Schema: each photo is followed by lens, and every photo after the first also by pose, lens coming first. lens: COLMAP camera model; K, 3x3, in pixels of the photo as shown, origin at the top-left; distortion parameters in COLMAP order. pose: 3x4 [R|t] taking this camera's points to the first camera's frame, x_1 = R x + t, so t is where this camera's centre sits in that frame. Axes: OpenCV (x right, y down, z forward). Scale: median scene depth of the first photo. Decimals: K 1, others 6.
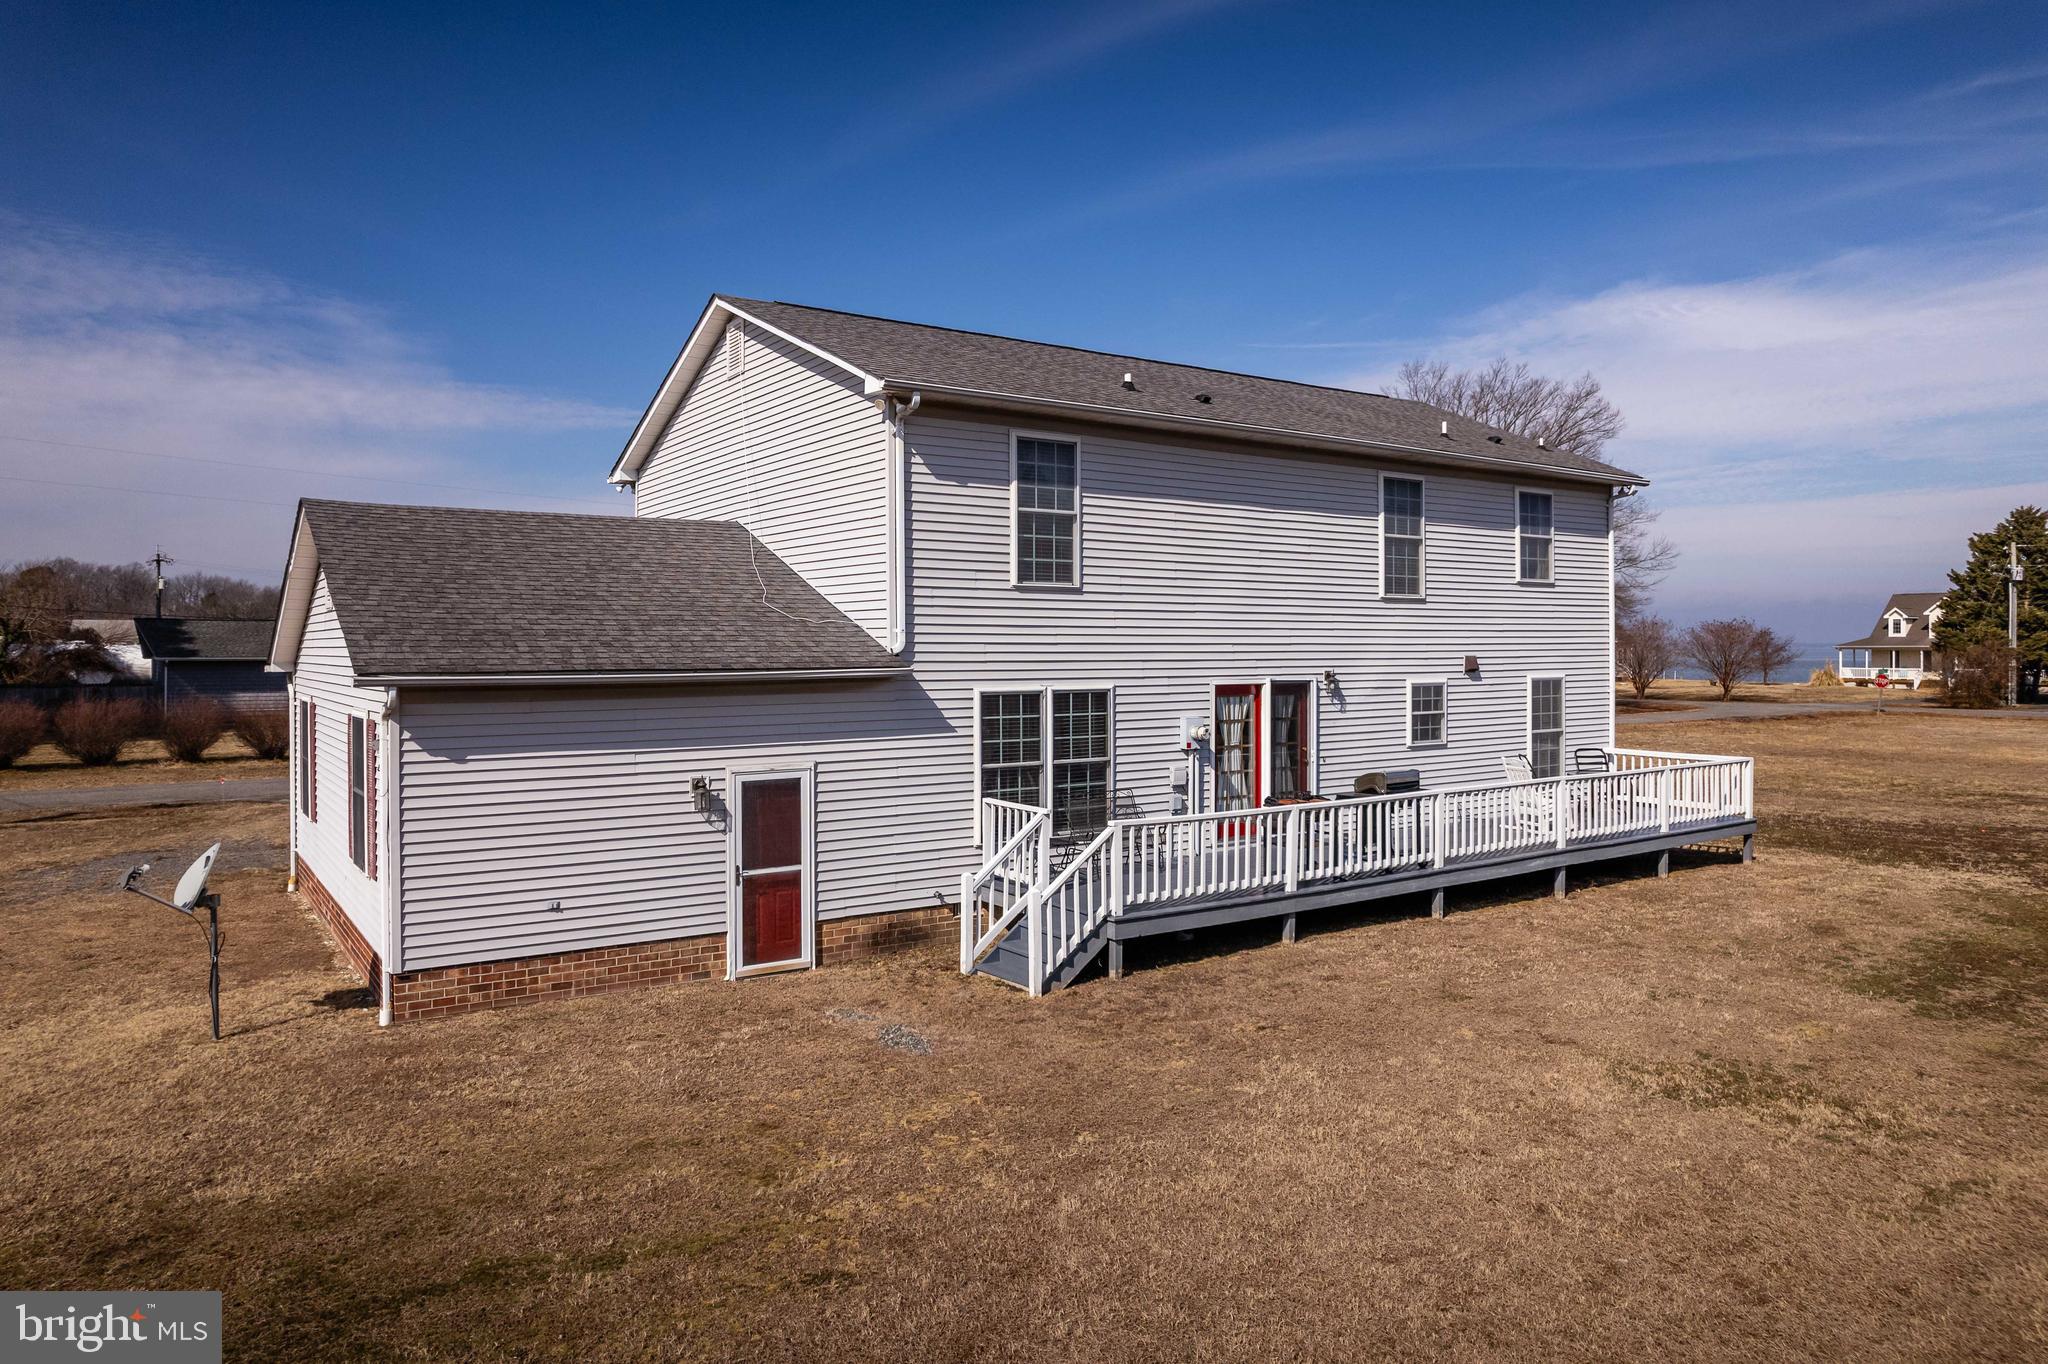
lens RADIAL K [[1262.9, 0, 1038.4], [0, 1262.9, 661.7], [0, 0, 1]] dist [0.001029, 0.001533]
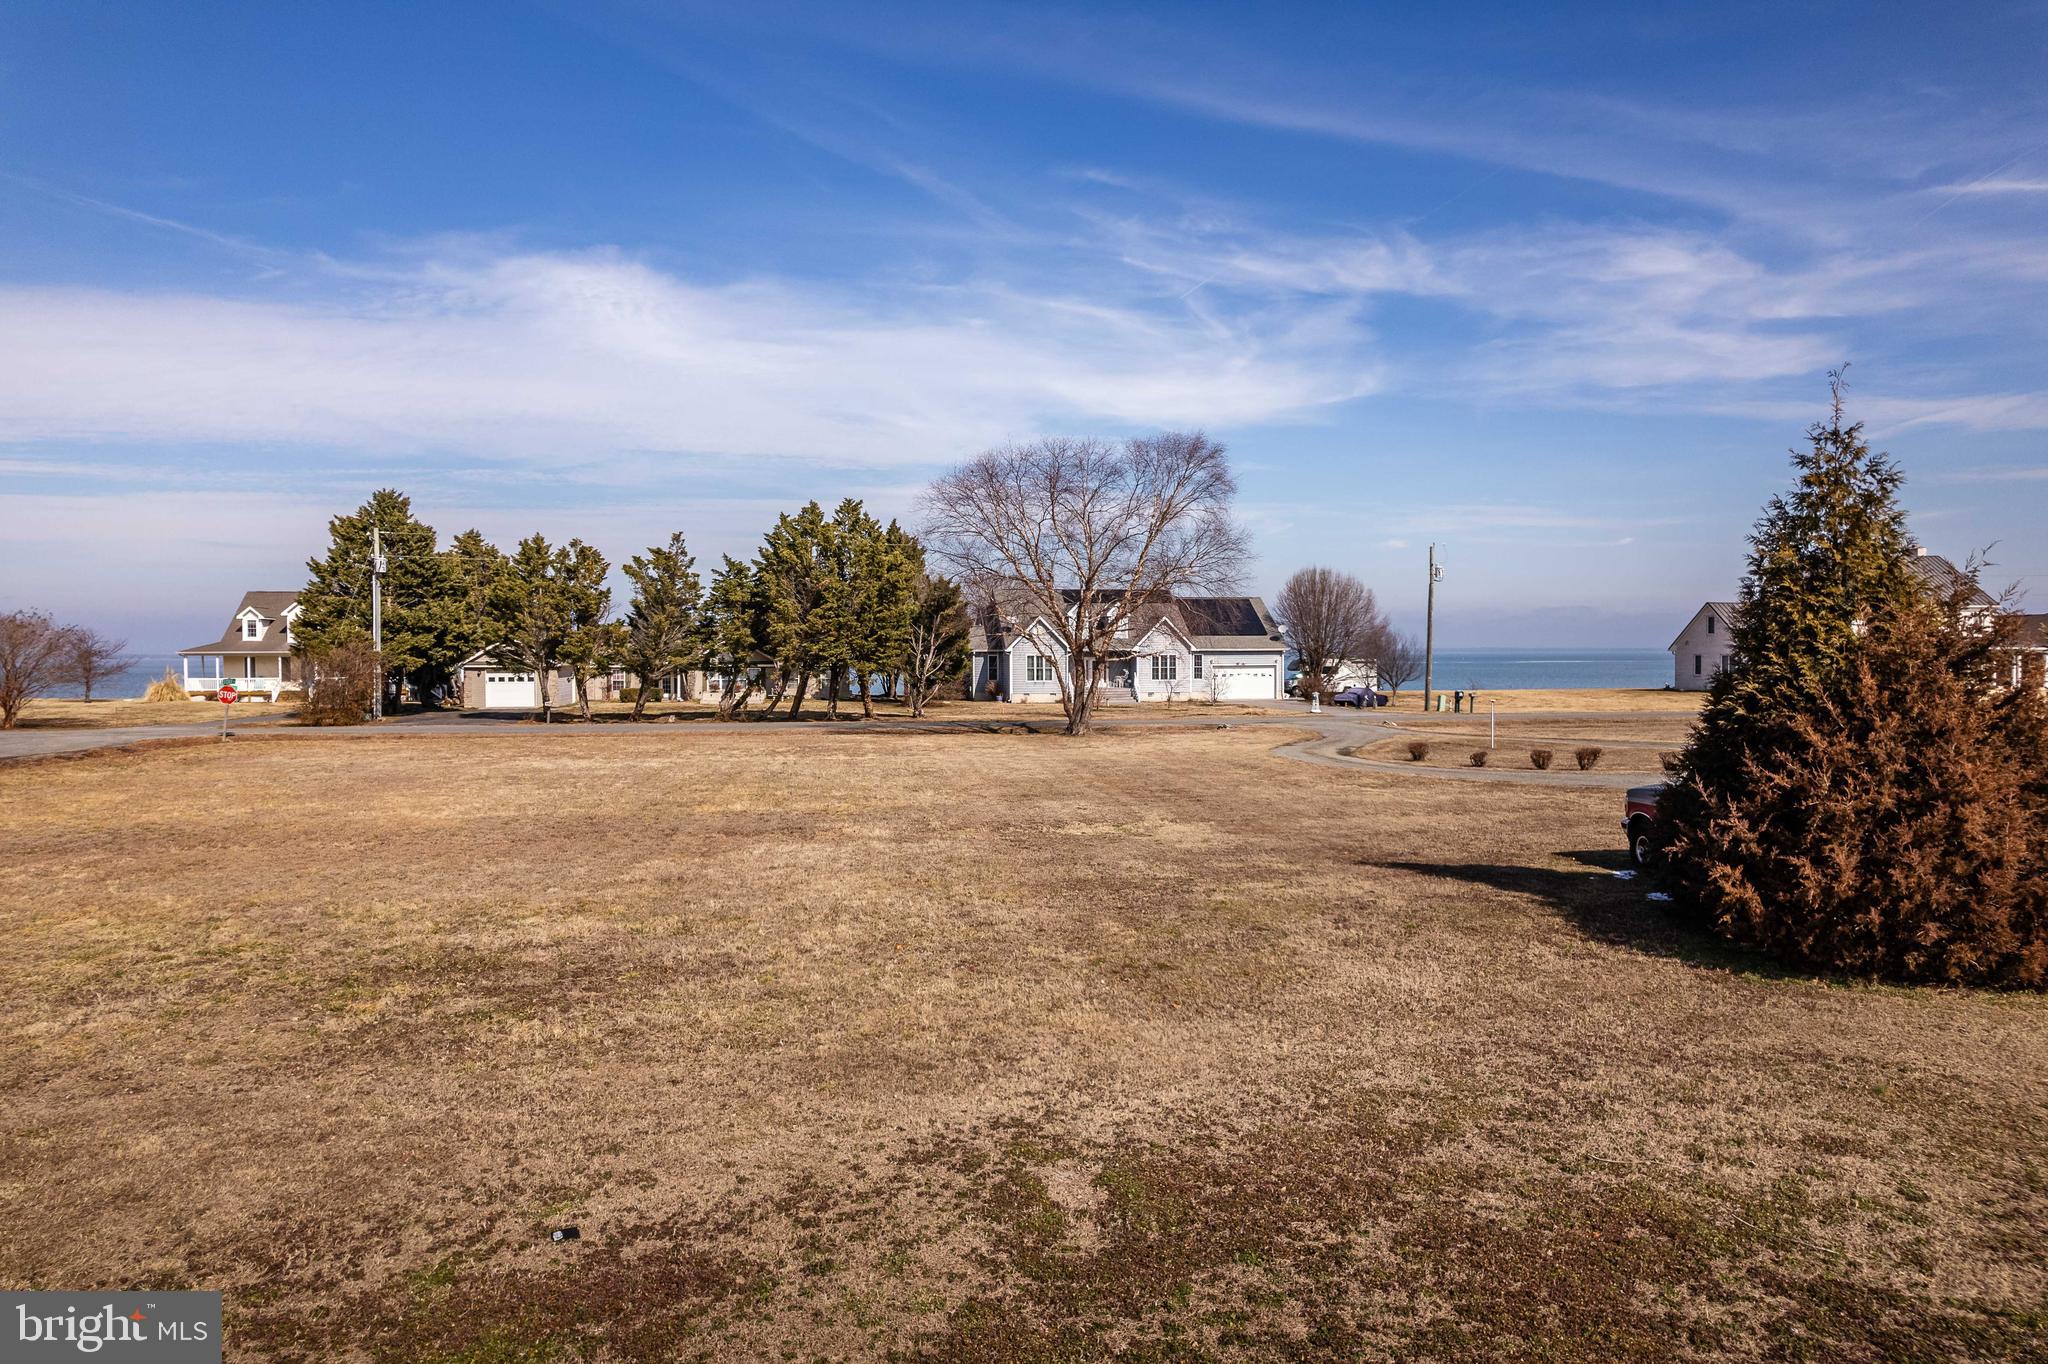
lens RADIAL K [[1347.4, 0, 1021.2], [0, 1347.4, 676.8], [0, 0, 1]] dist [-0.053569, 0.060194]
pose [[0.439307, -0.012959, 0.898243, 0.149987], [0.010815, 0.999900, 0.009137, 0.002384], [-0.898272, 0.005700, 0.439403, 0.211005]]
